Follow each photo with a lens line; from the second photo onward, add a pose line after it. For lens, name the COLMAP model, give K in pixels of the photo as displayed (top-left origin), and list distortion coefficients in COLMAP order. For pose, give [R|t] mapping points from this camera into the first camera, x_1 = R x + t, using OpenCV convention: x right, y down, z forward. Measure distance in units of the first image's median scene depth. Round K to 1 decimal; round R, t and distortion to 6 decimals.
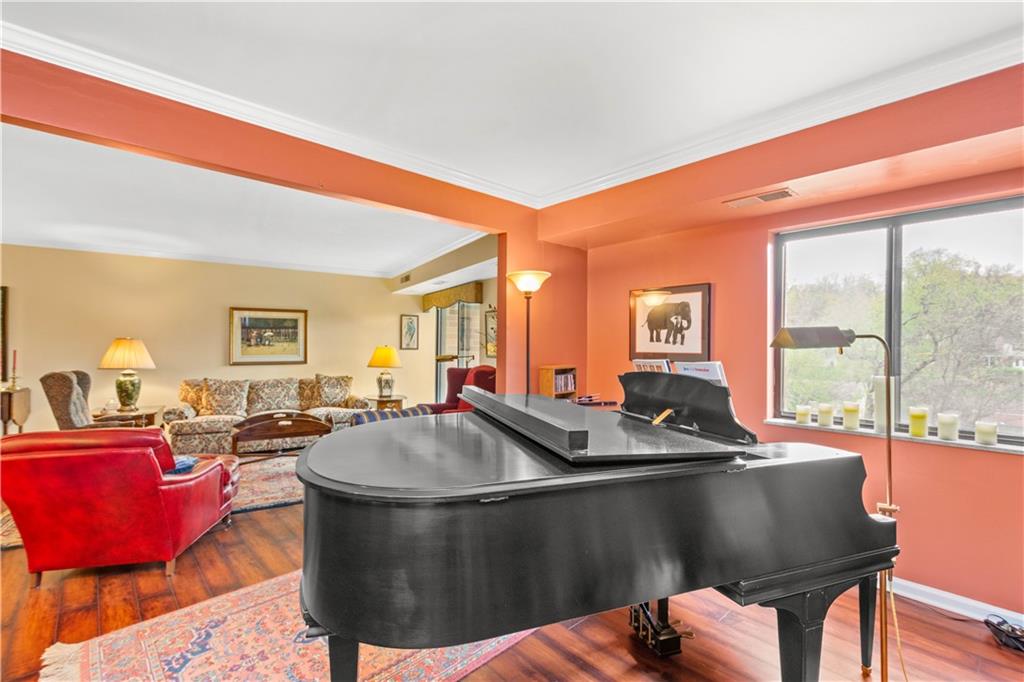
lens RADIAL K [[457.0, 0, 512.0], [0, 457.0, 341.0], [0, 0, 1]] dist [0.003153, 0.000154]
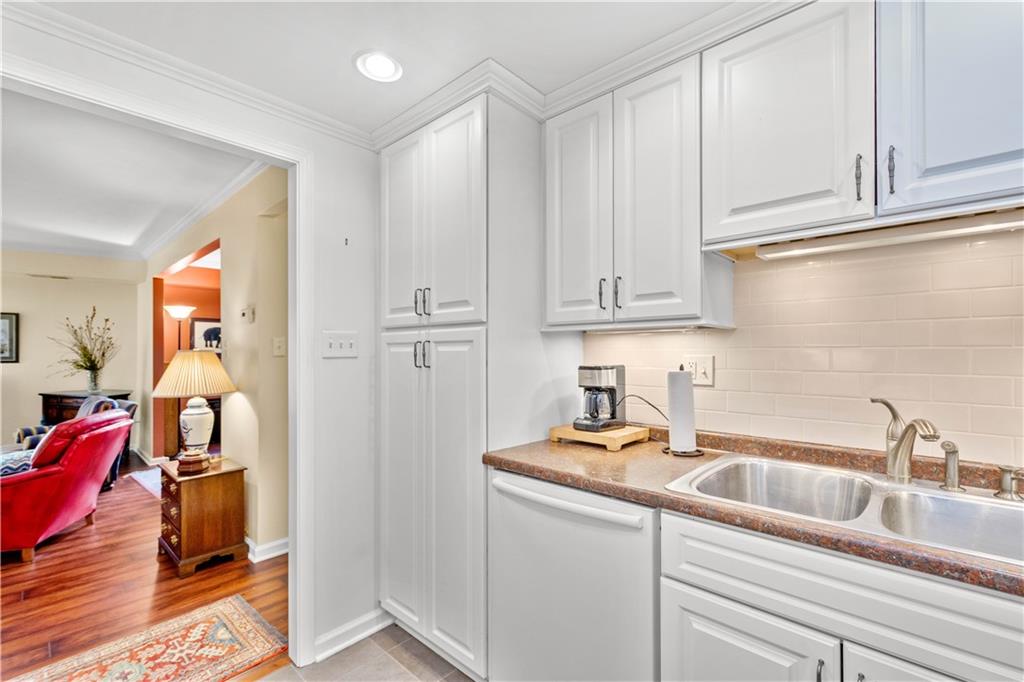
lens RADIAL K [[445.1, 0, 514.2], [0, 445.1, 351.2], [0, 0, 1]] dist [0.002627, -0.000010]
pose [[-0.085605, -0.010383, 0.996275, -0.978964], [-0.011938, 0.999885, 0.009395, -0.007985], [-0.996258, -0.011090, -0.085719, -0.050163]]
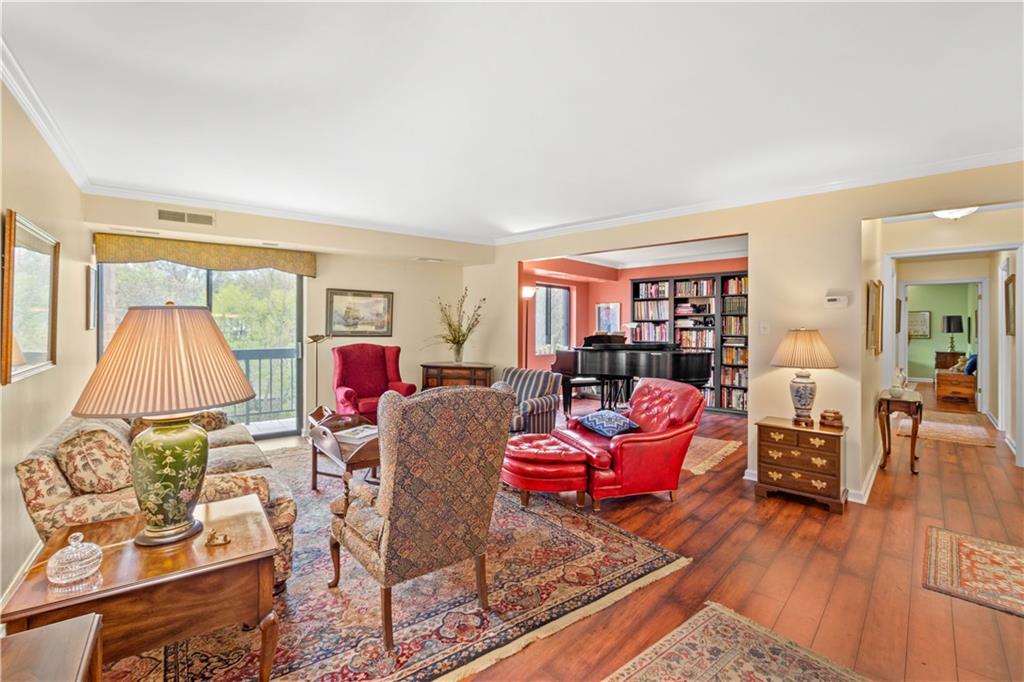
lens RADIAL K [[455.2, 0, 507.1], [0, 455.2, 328.6], [0, 0, 1]] dist [0.006559, 0.000192]
pose [[-0.082694, -0.013482, 0.996484, -1.035661], [-0.020832, 0.999713, 0.011797, 0.000184], [-0.996357, -0.019783, -0.082951, 0.708099]]
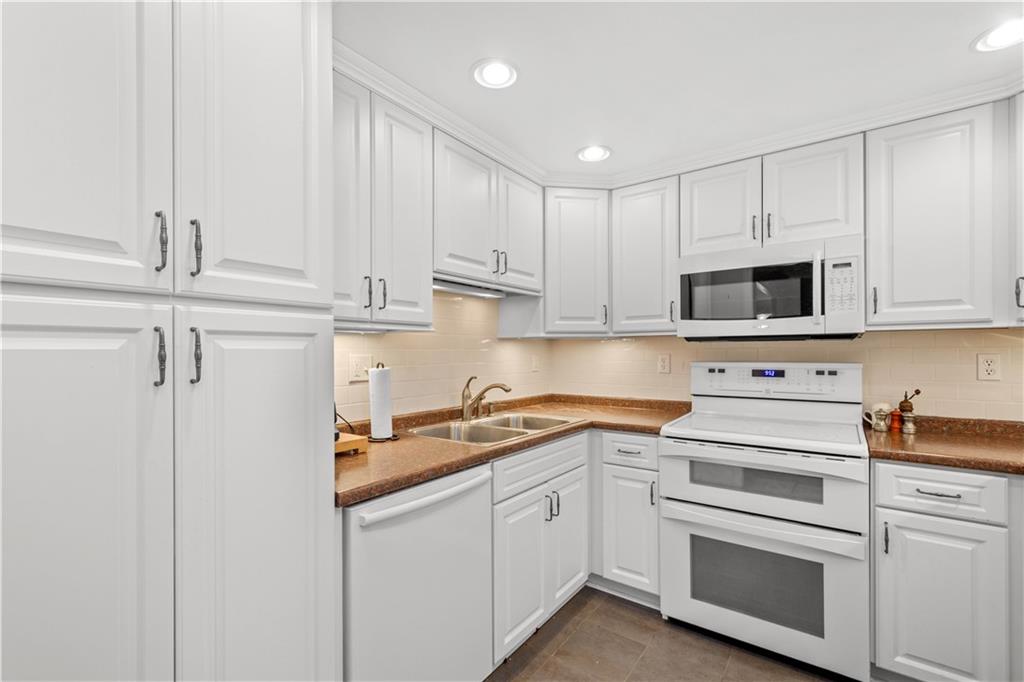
lens RADIAL K [[445.1, 0, 514.2], [0, 445.1, 351.2], [0, 0, 1]] dist [0.002627, -0.000010]
pose [[-0.979614, -0.007562, -0.200745, -0.736238], [-0.004216, 0.999845, -0.017092, -0.001450], [0.200844, -0.015897, -0.979494, 0.157033]]
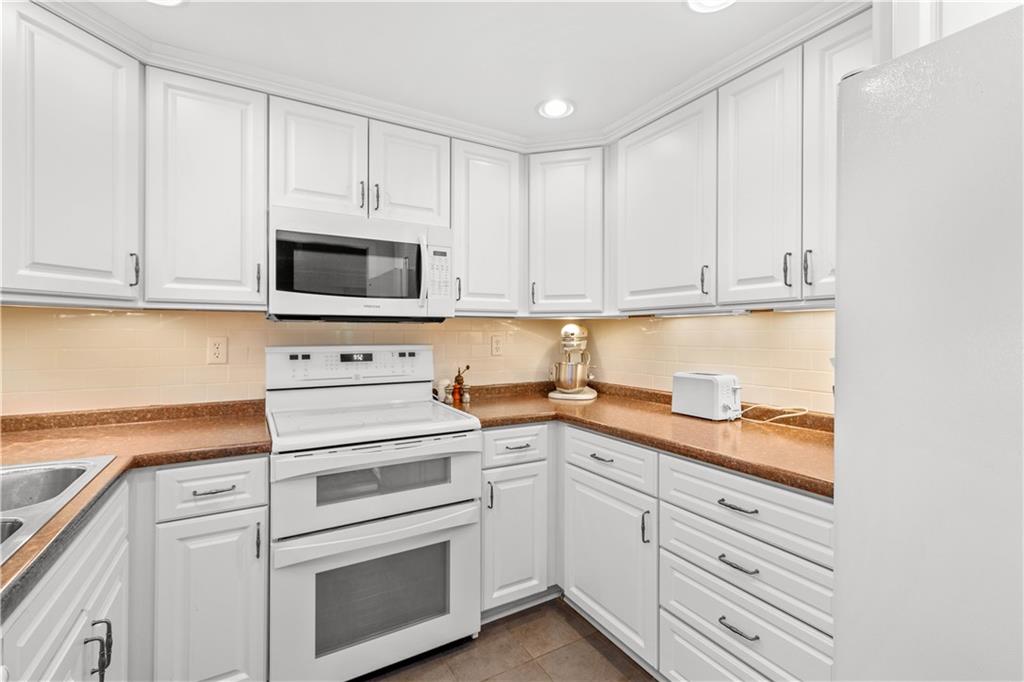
lens RADIAL K [[451.7, 0, 511.3], [0, 451.7, 331.8], [0, 0, 1]] dist [0.005561, -0.000171]
pose [[-0.216415, -0.015853, -0.976173, -0.702251], [0.009591, 0.999785, -0.018363, -0.002461], [0.976254, -0.013337, -0.216216, 0.011117]]
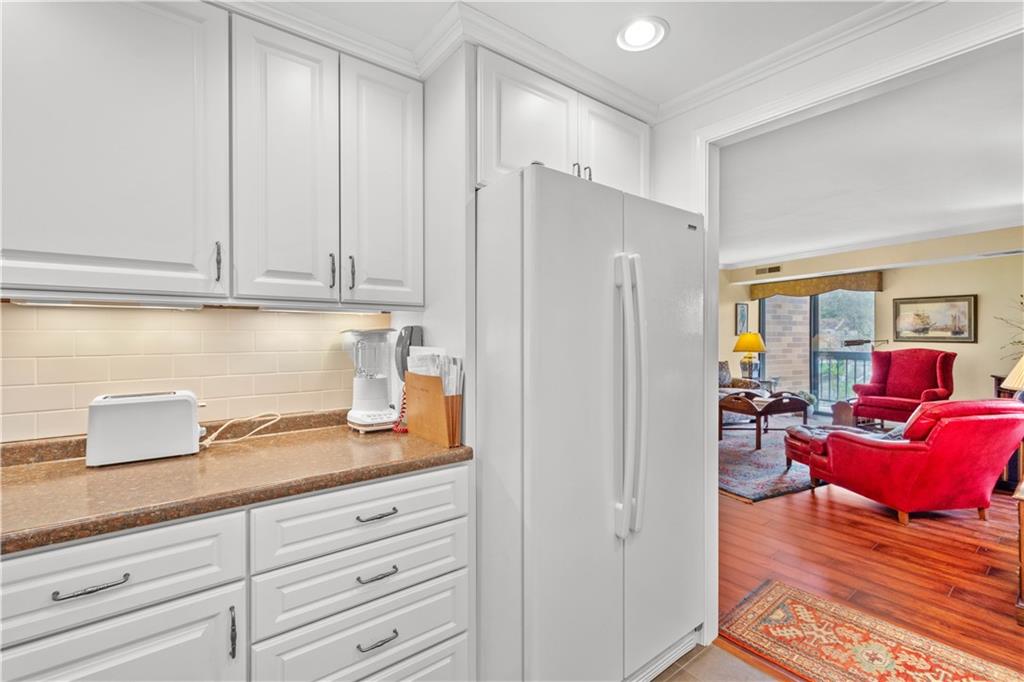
lens RADIAL K [[451.6, 0, 511.7], [0, 451.6, 335.6], [0, 0, 1]] dist [0.002661, 0.000144]
pose [[0.996352, -0.011161, -0.084609, -0.867906], [0.012591, 0.999787, 0.016376, -0.006959], [0.084408, -0.017382, 0.996280, -0.139541]]
